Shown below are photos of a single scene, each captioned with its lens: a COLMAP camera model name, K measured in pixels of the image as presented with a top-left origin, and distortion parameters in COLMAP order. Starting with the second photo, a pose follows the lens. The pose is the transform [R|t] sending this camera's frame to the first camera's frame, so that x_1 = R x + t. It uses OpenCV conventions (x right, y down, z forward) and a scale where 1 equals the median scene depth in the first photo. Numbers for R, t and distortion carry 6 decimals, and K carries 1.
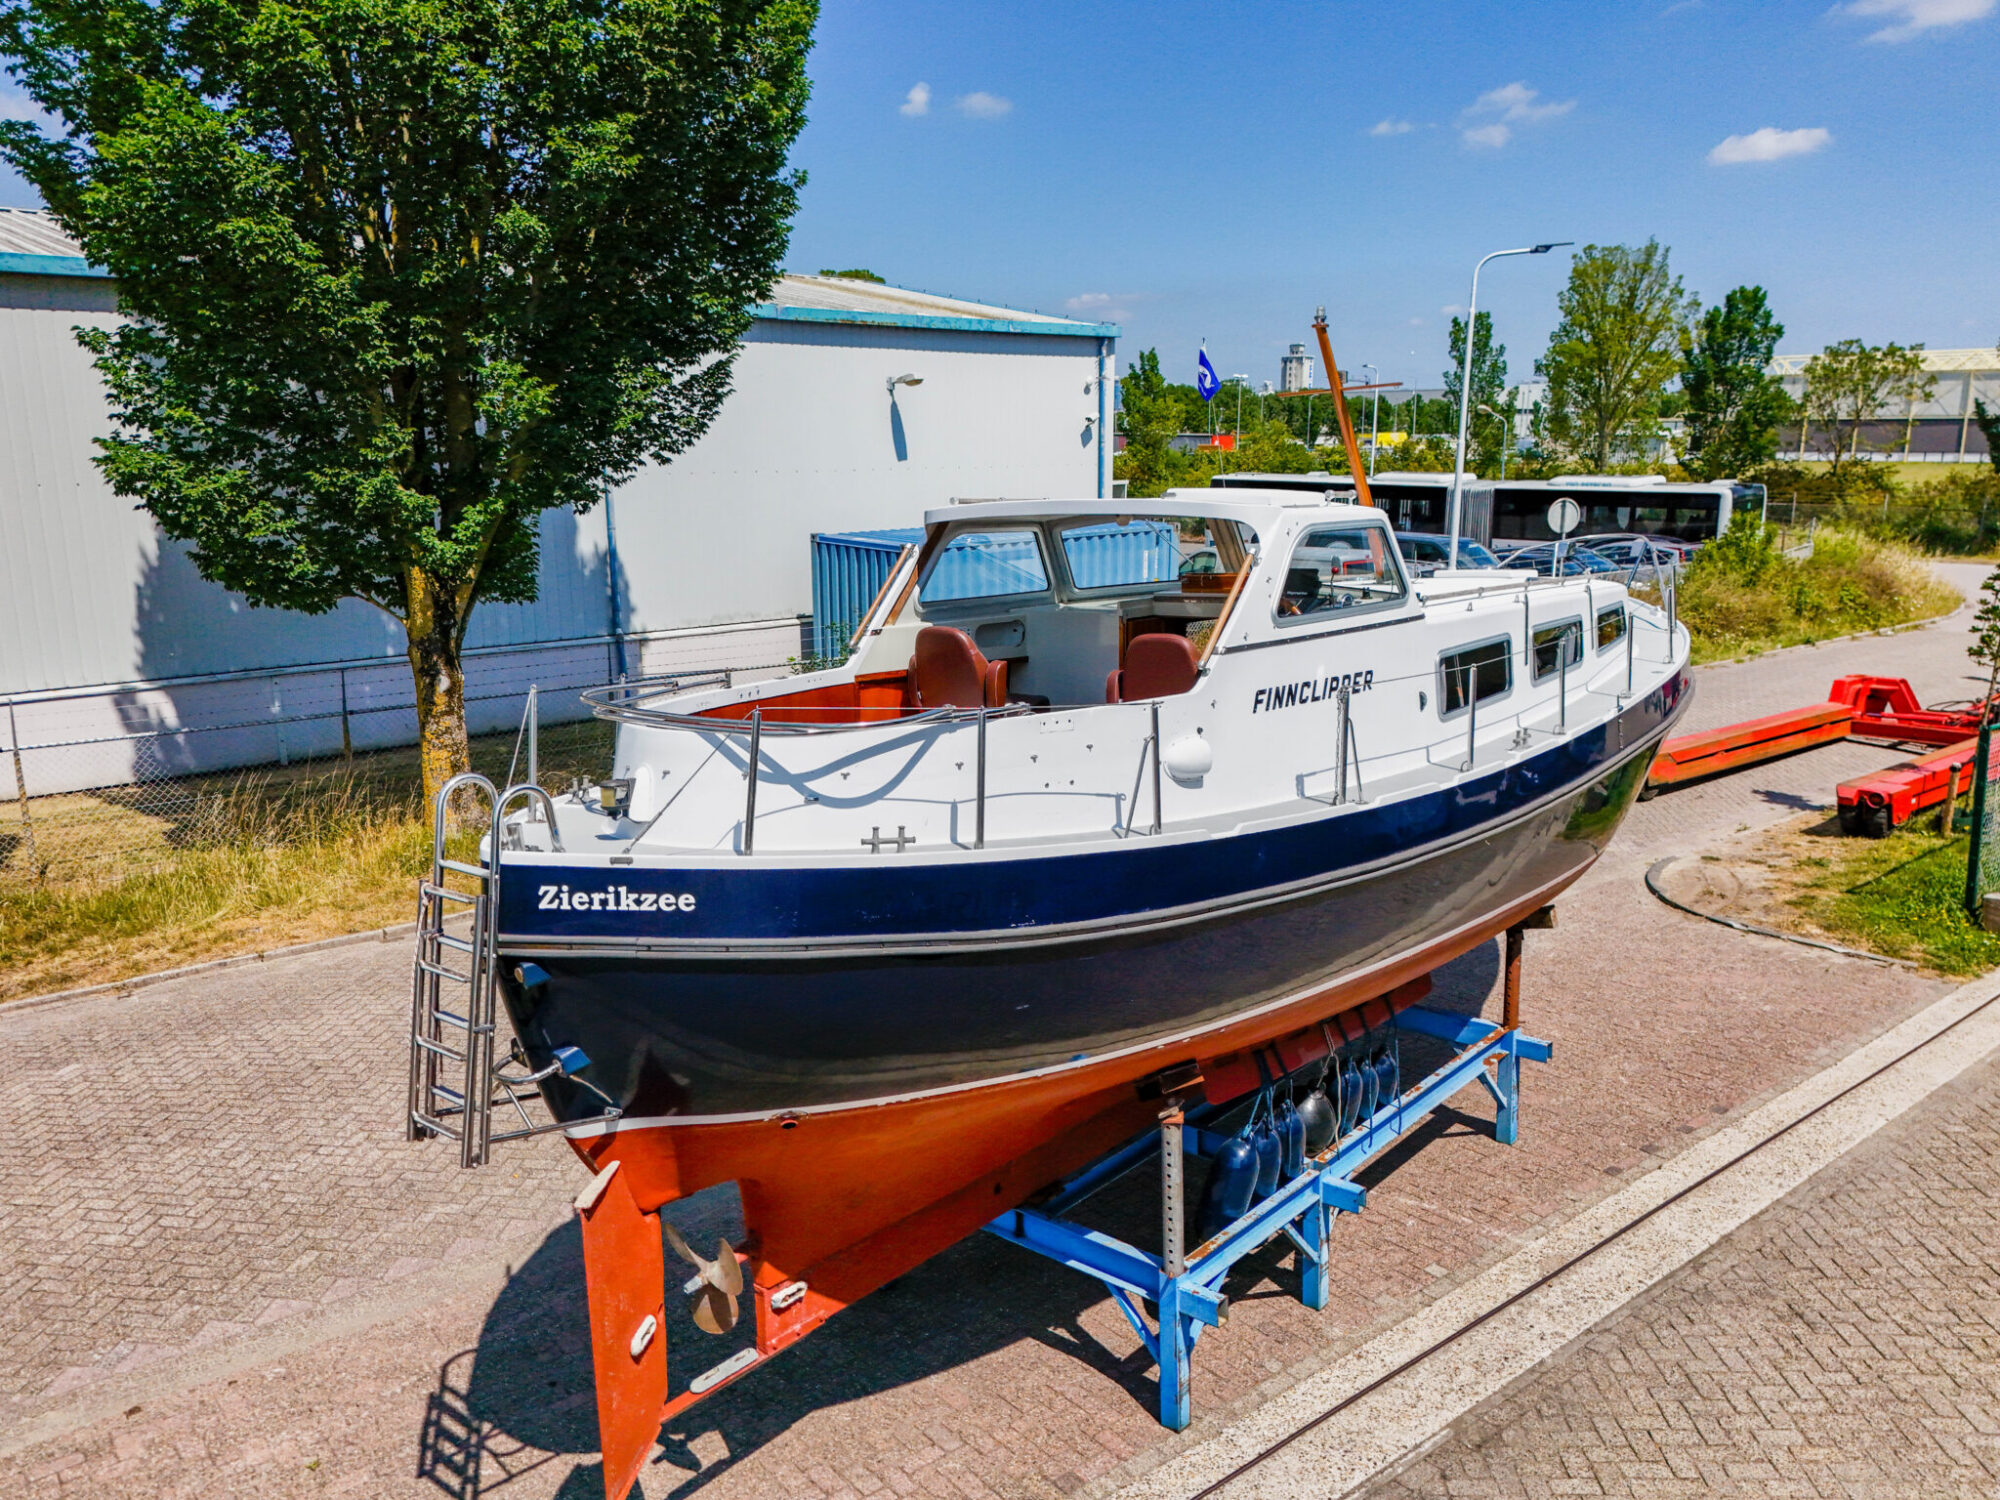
lens RADIAL K [[1485.5, 0, 996.1], [0, 1485.5, 758.3], [0, 0, 1]] dist [0.067792, -0.064641]
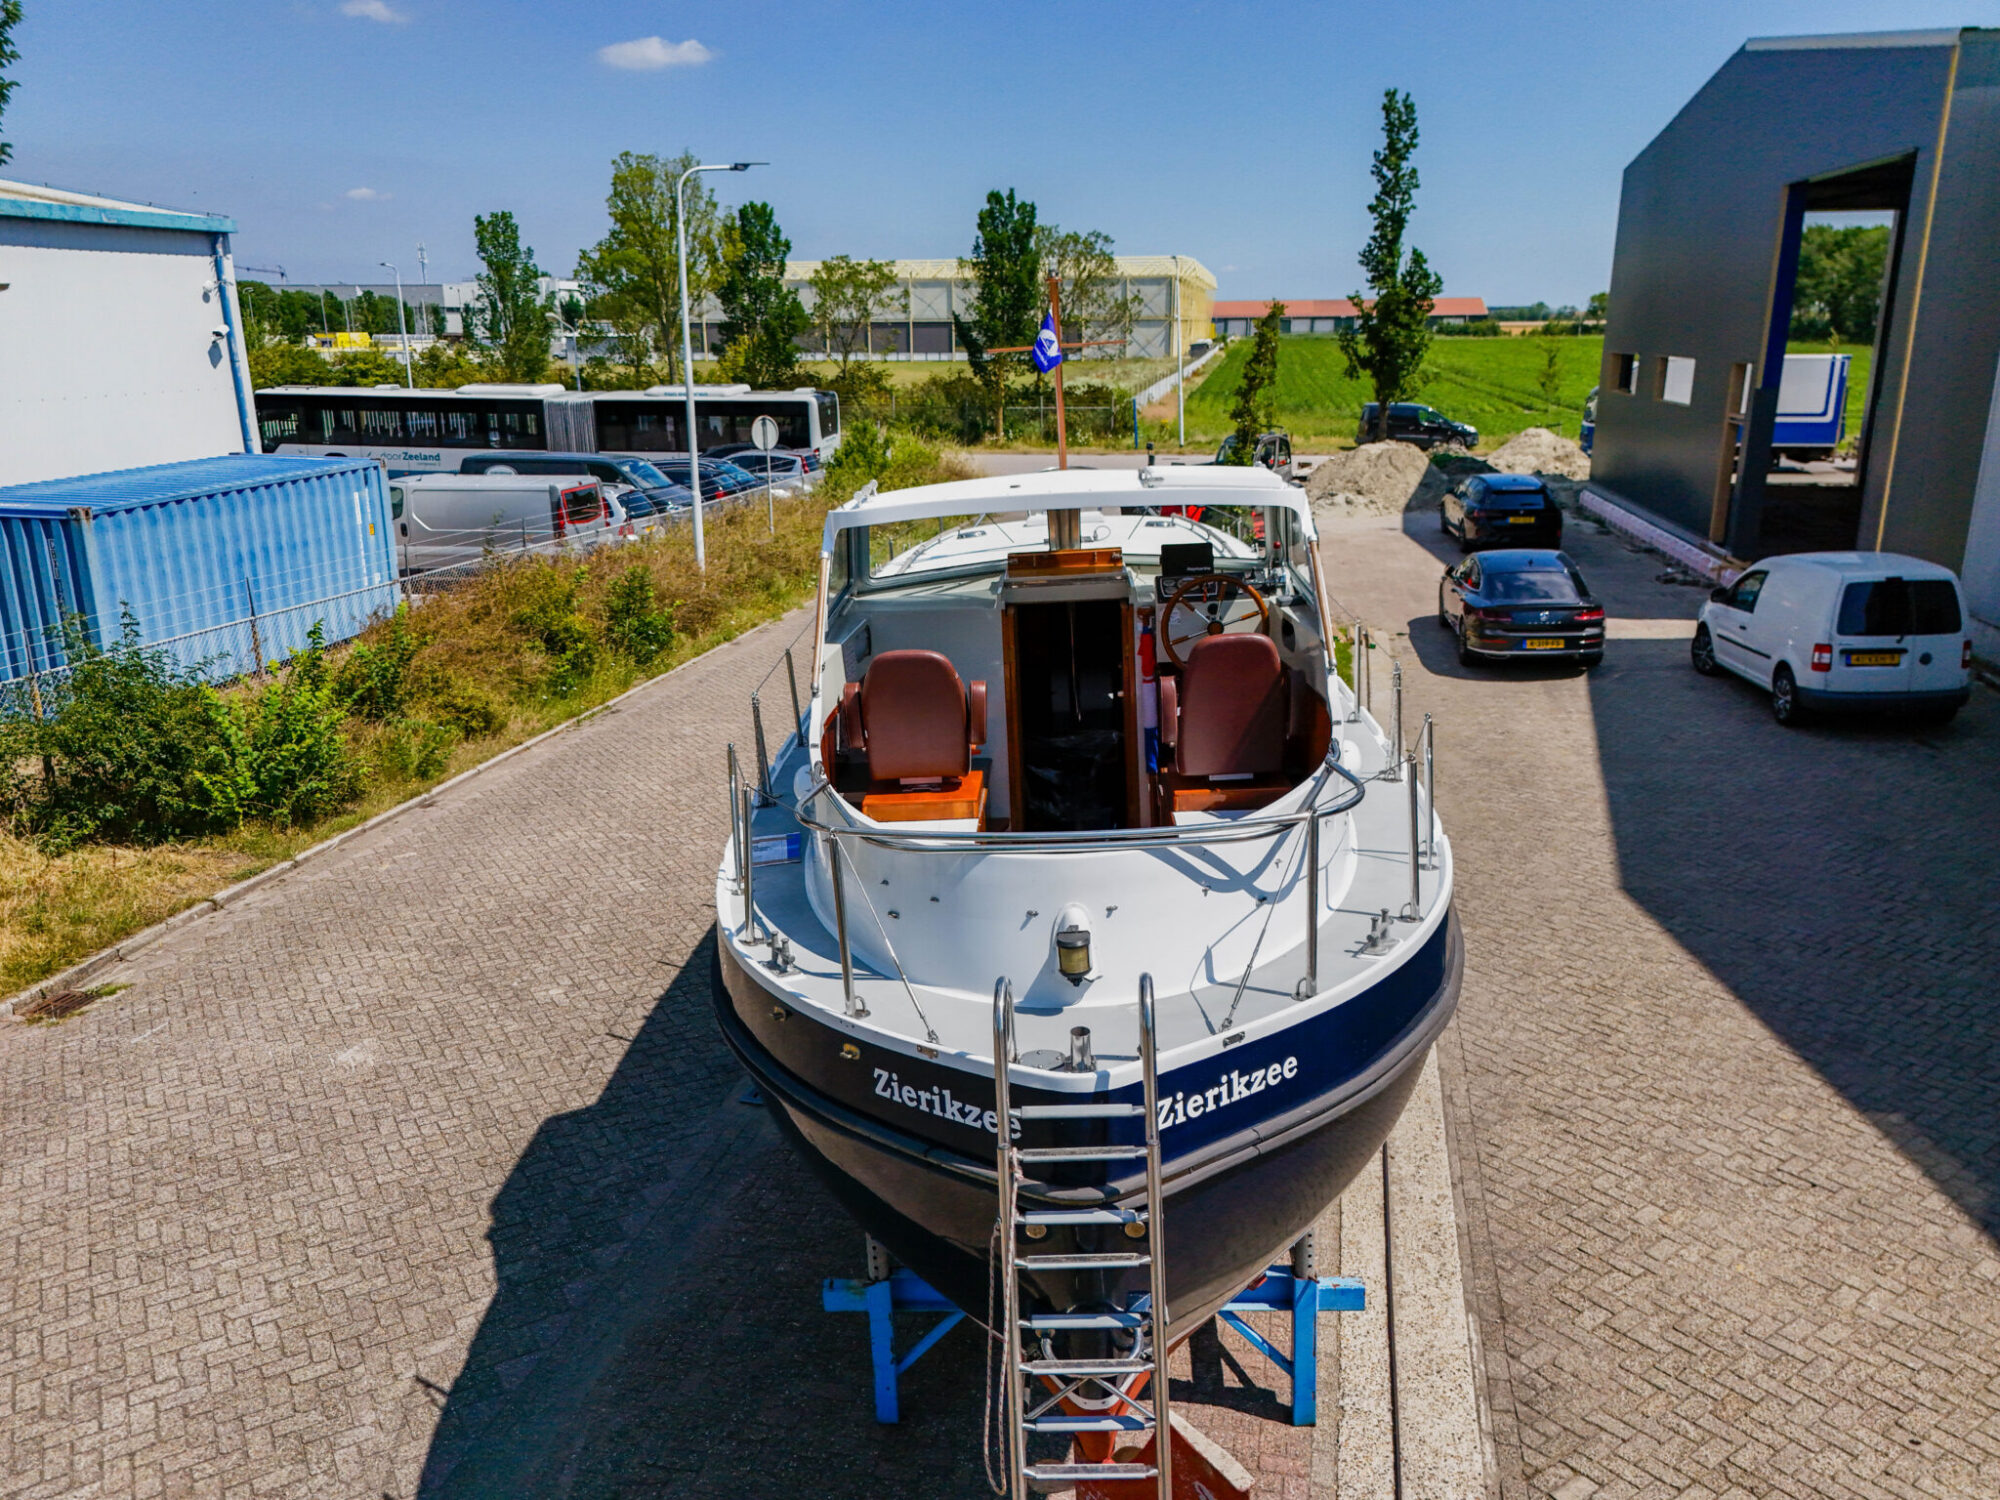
lens RADIAL K [[1485.5, 0, 998.4], [0, 1485.5, 759.4], [0, 0, 1]] dist [0.067792, -0.064641]
pose [[0.786720, -0.175488, 0.591840, -0.283084], [0.136849, 0.984466, 0.109997, -0.063657], [-0.601950, -0.005544, 0.798515, 0.168041]]
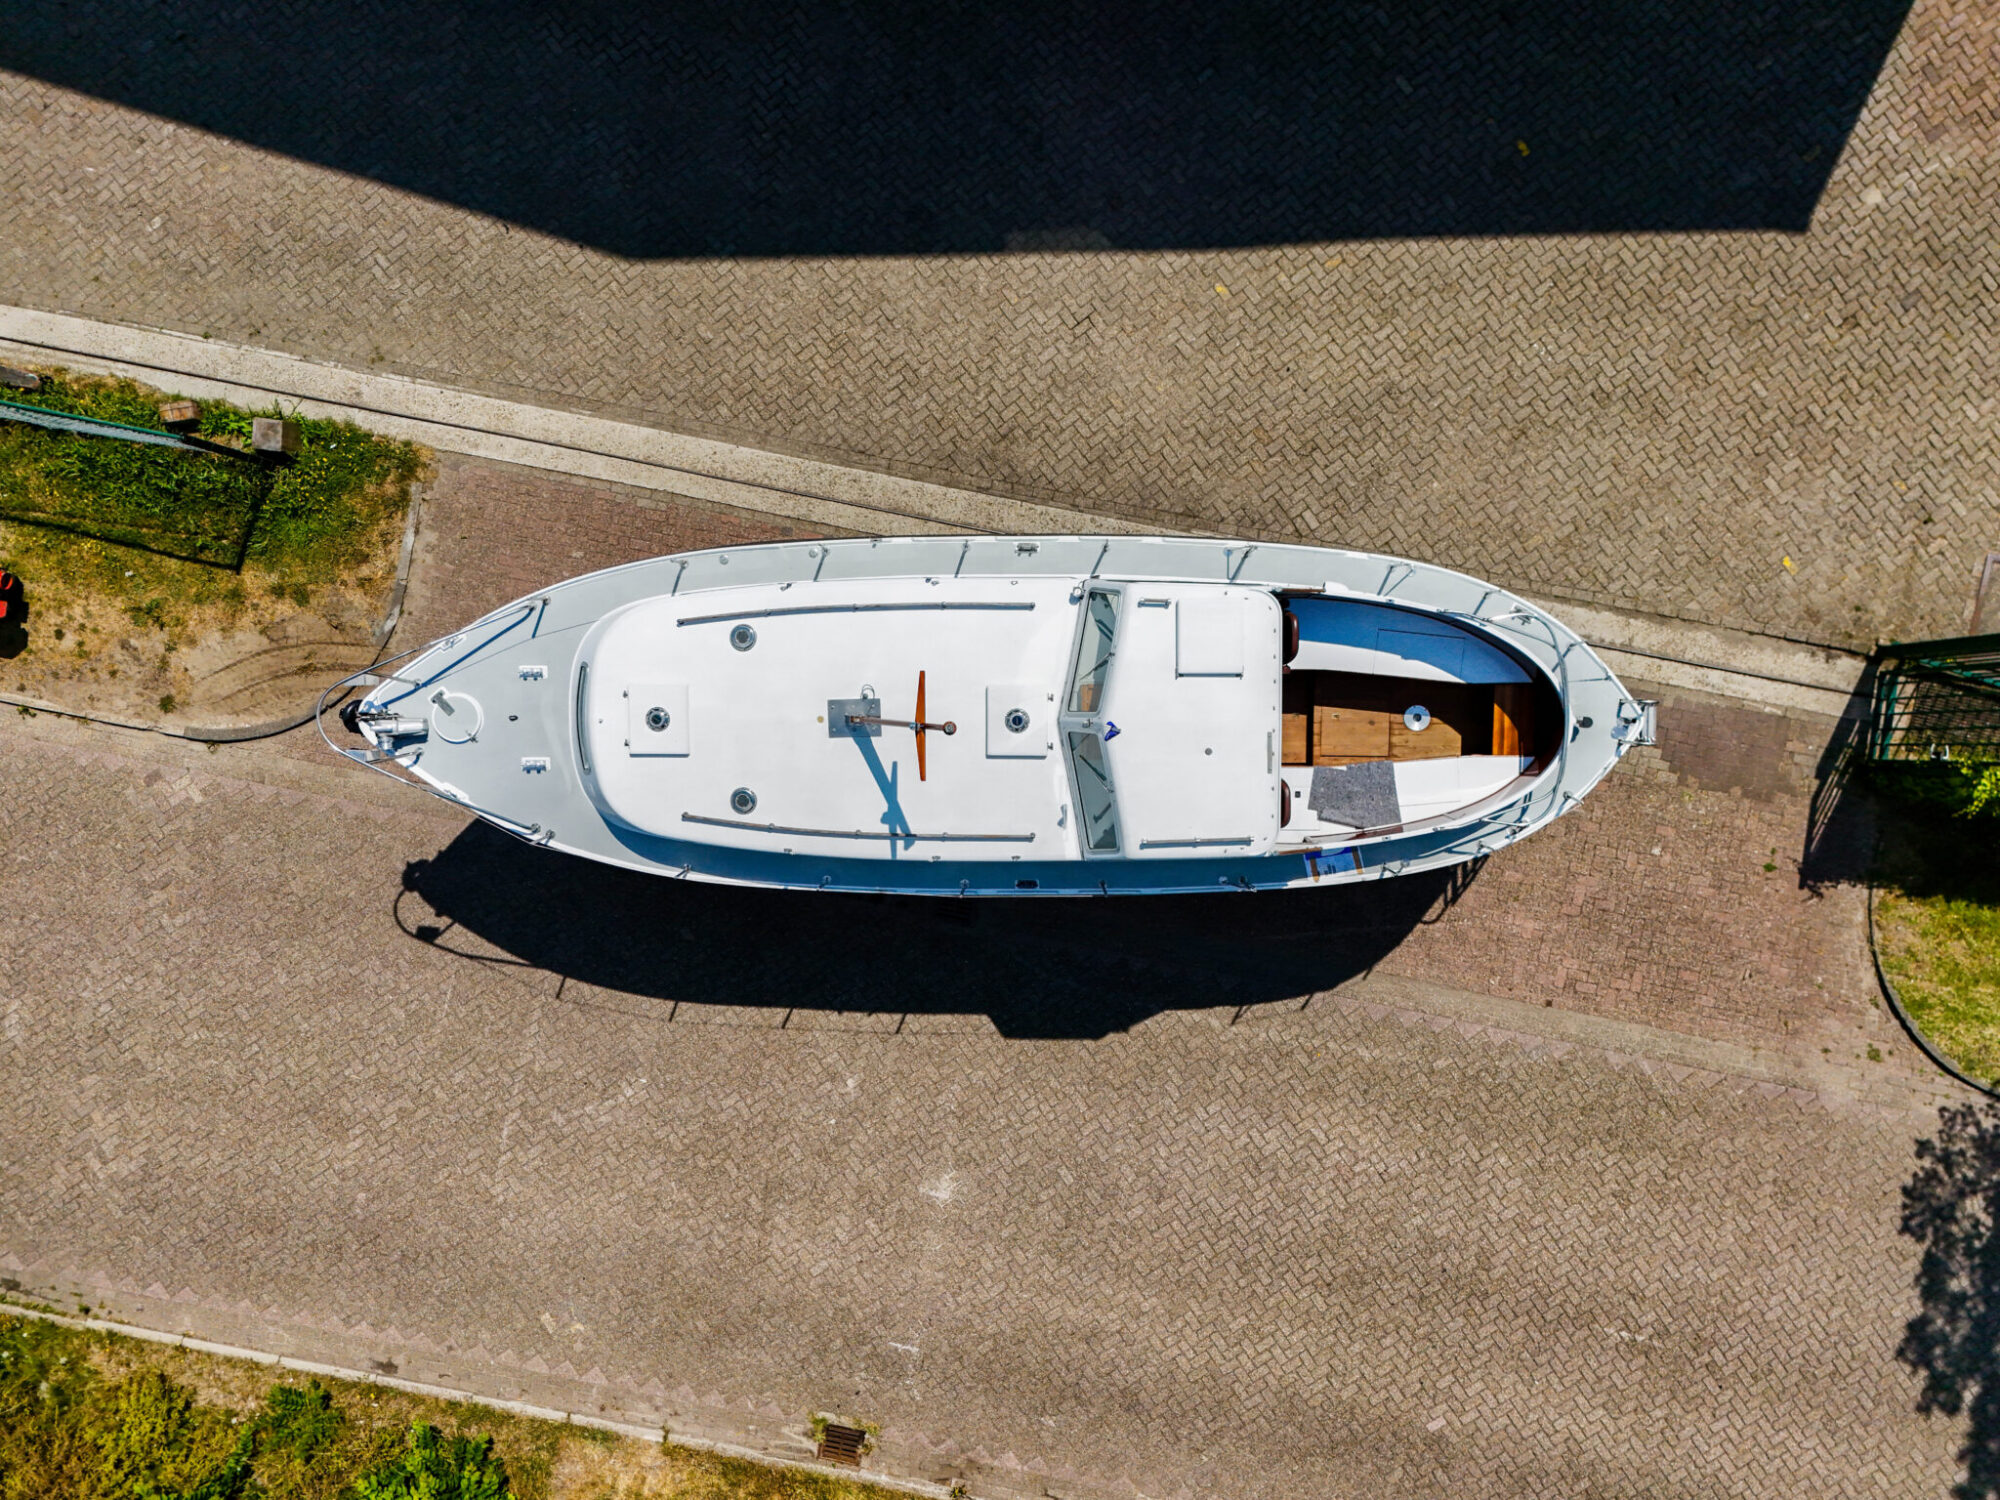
lens RADIAL K [[1485.5, 0, 996.3], [0, 1485.5, 759.3], [0, 0, 1]] dist [0.067792, -0.064641]
pose [[-0.646472, -0.762880, 0.009391, 0.104904], [0.186425, -0.146018, 0.971558, -0.954129], [-0.739810, 0.629836, 0.236616, 0.460968]]
